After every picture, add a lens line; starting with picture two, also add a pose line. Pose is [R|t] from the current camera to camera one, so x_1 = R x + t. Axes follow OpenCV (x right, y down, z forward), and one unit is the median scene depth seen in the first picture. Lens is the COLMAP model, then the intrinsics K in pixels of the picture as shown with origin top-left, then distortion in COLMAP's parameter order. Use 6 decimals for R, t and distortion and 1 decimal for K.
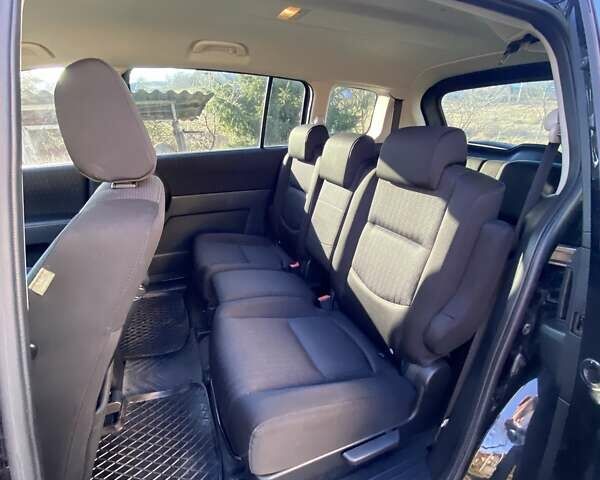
lens RADIAL K [[306.4, 0, 300.0], [0, 306.4, 240.0], [0, 0, 1]] dist [-0.029972, -0.000455]
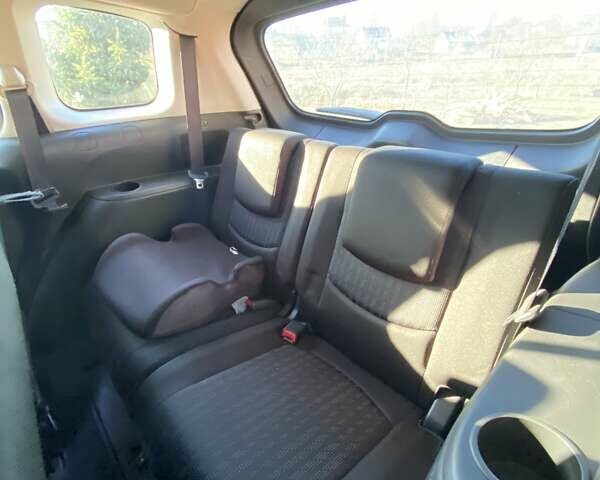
lens RADIAL K [[306.4, 0, 300.0], [0, 306.4, 240.0], [0, 0, 1]] dist [-0.029972, -0.000455]
pose [[0.940989, -0.159492, 0.298501, 0.296310], [0.127884, 0.984169, 0.122710, -0.138619], [-0.313346, -0.077295, 0.946488, 0.391028]]
